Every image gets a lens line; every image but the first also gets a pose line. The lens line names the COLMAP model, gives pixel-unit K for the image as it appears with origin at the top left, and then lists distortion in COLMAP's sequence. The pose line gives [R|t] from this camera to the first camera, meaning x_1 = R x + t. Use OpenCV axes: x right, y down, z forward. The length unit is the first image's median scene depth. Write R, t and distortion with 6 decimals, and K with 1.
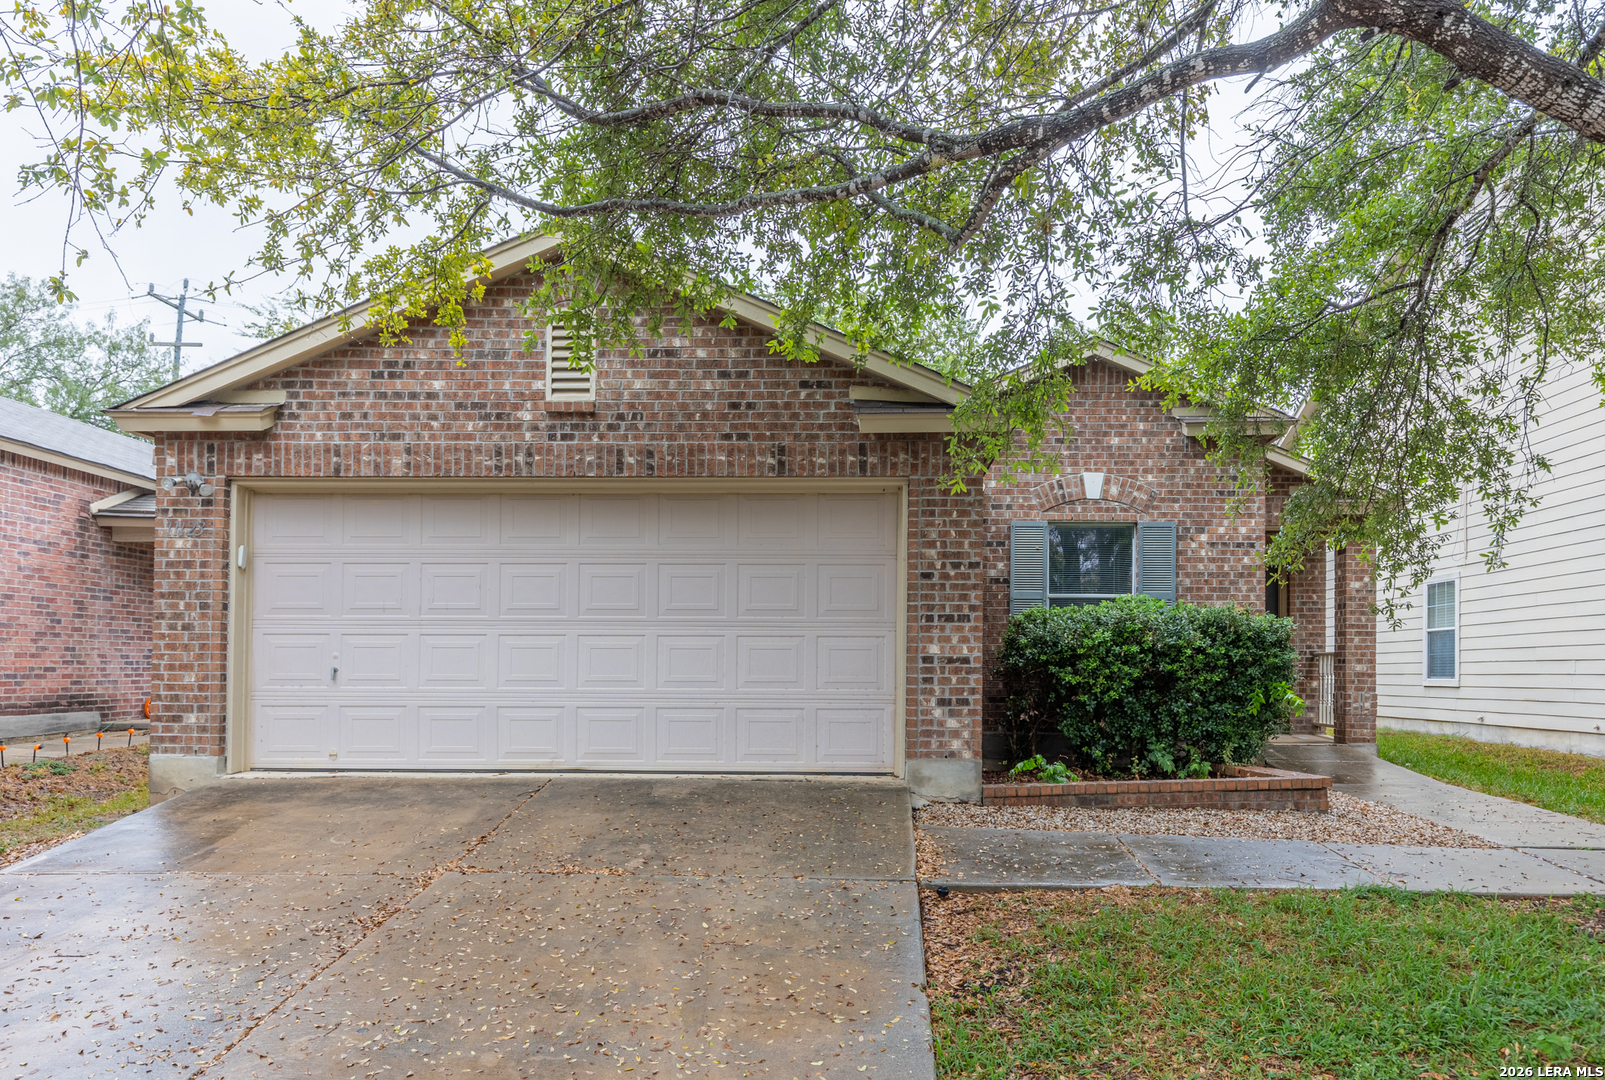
lens RADIAL K [[1144.9, 0, 831.1], [0, 1144.9, 643.7], [0, 0, 1]] dist [-0.005964, -0.001108]
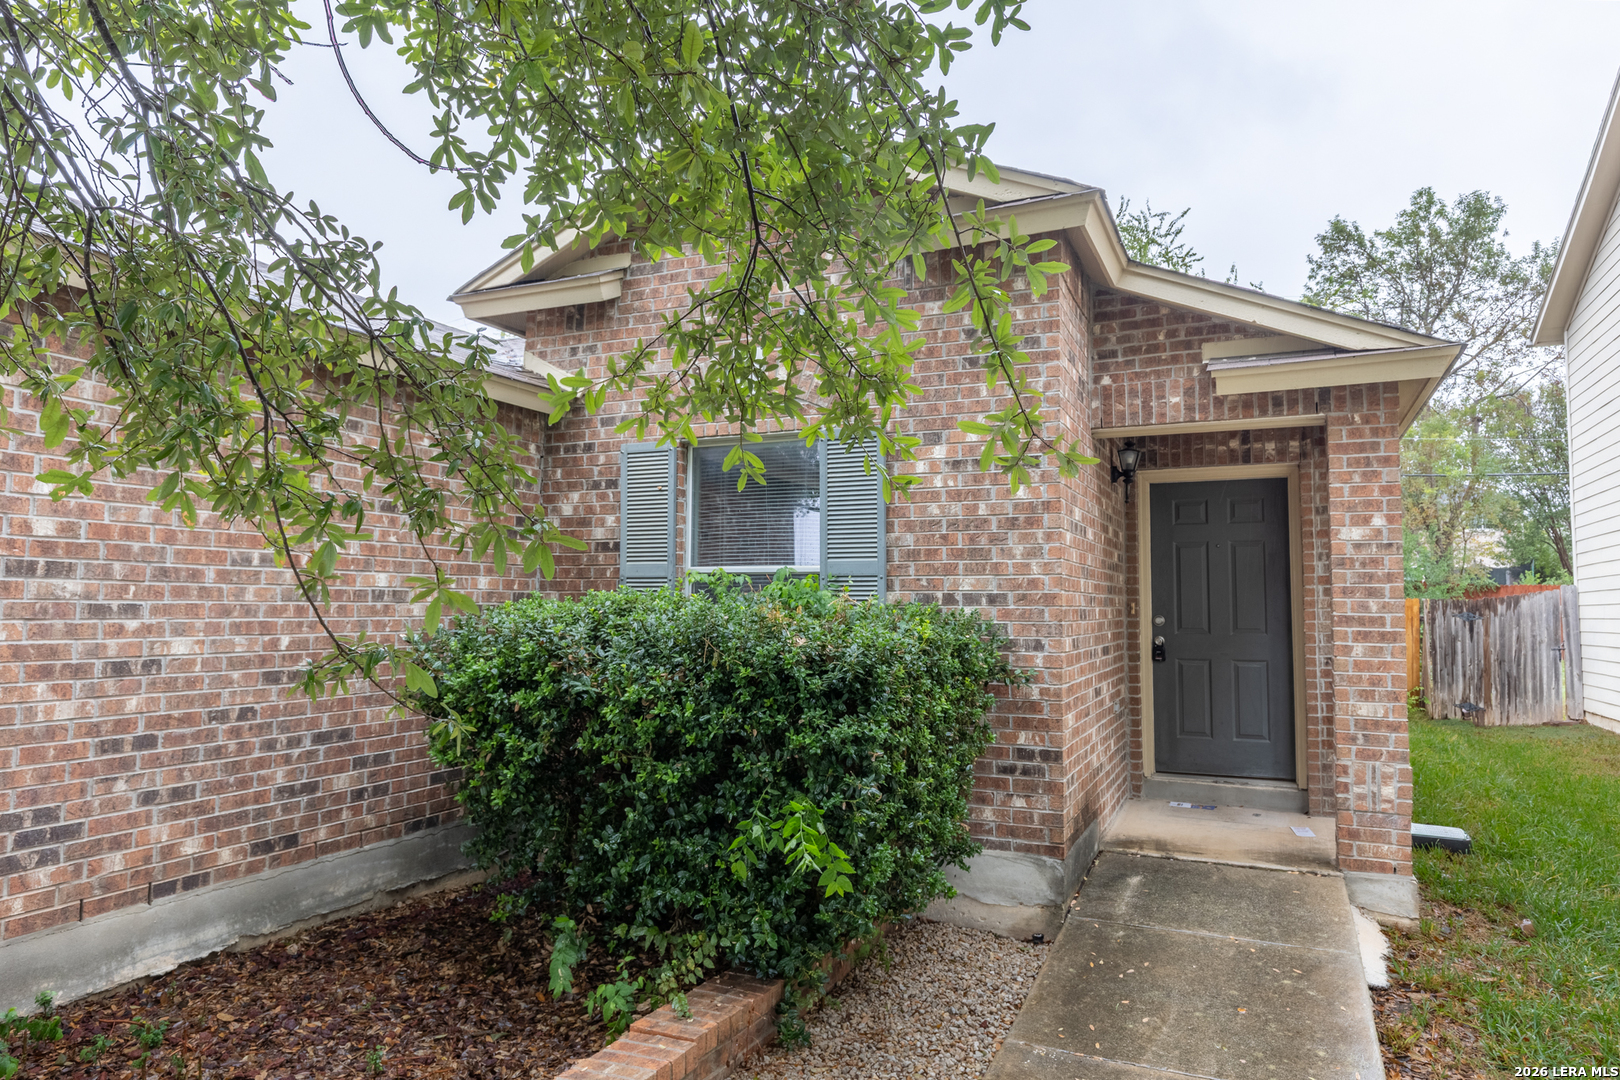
lens RADIAL K [[1005.8, 0, 806.7], [0, 1005.8, 539.7], [0, 0, 1]] dist [0.000914, 0.000478]
pose [[0.920876, -0.026161, -0.388977, 0.605970], [0.007107, 0.998707, -0.050343, -0.043354], [0.389791, 0.043595, 0.919871, 0.773657]]
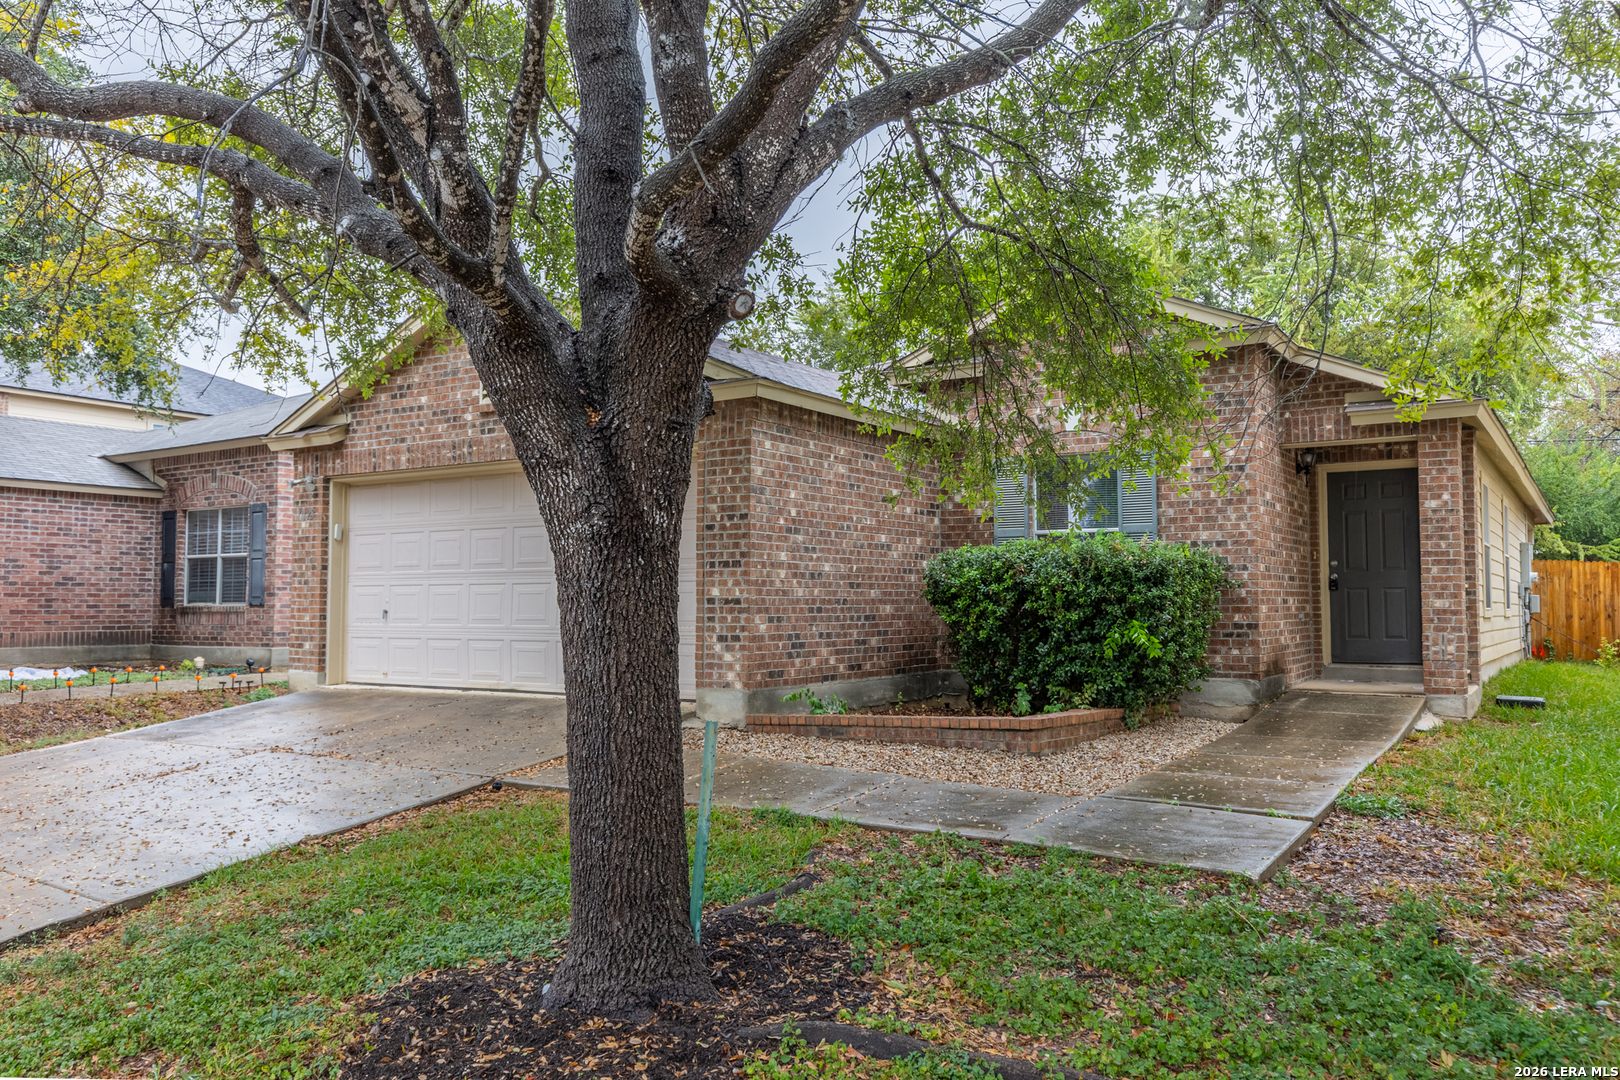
lens RADIAL K [[1214.3, 0, 812.2], [0, 1214.3, 538.8], [0, 0, 1]] dist [-0.004422, -0.000811]
pose [[0.856487, -0.034350, -0.515025, 0.773946], [0.016965, 0.999118, -0.038424, 0.000341], [0.515890, 0.024172, 0.856314, 0.015081]]
